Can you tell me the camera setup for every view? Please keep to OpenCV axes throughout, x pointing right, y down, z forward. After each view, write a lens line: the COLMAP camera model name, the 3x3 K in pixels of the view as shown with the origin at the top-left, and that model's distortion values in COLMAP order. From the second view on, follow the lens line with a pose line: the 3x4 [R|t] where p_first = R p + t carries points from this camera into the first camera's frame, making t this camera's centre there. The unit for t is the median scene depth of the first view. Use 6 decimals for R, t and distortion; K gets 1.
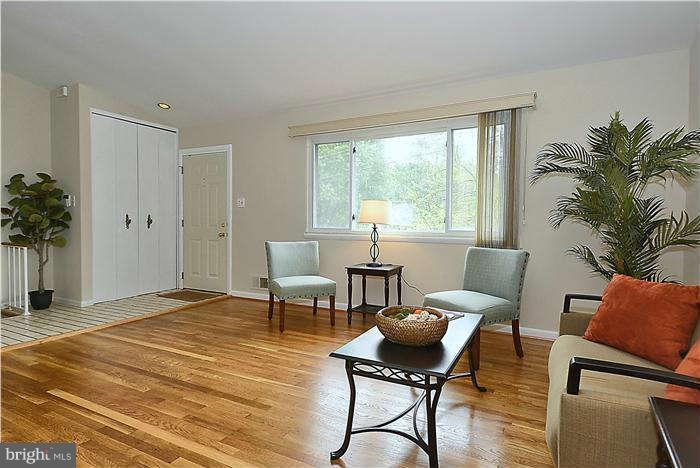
lens RADIAL K [[374.4, 0, 372.9], [0, 374.4, 234.1], [0, 0, 1]] dist [-0.005878, -0.011444]
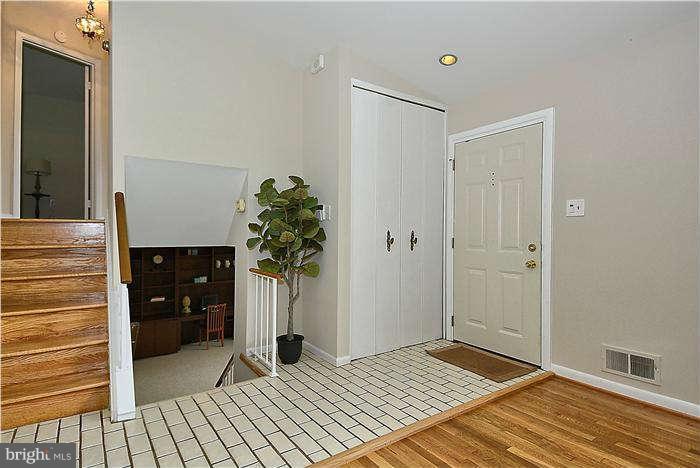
lens RADIAL K [[374.4, 0, 355.6], [0, 374.4, 234.1], [0, 0, 1]] dist [-0.005878, -0.011444]
pose [[0.868581, -0.002494, -0.495541, -0.414064], [-0.015101, 0.999390, -0.031498, -0.026702], [0.495317, 0.034842, 0.868013, 0.411661]]
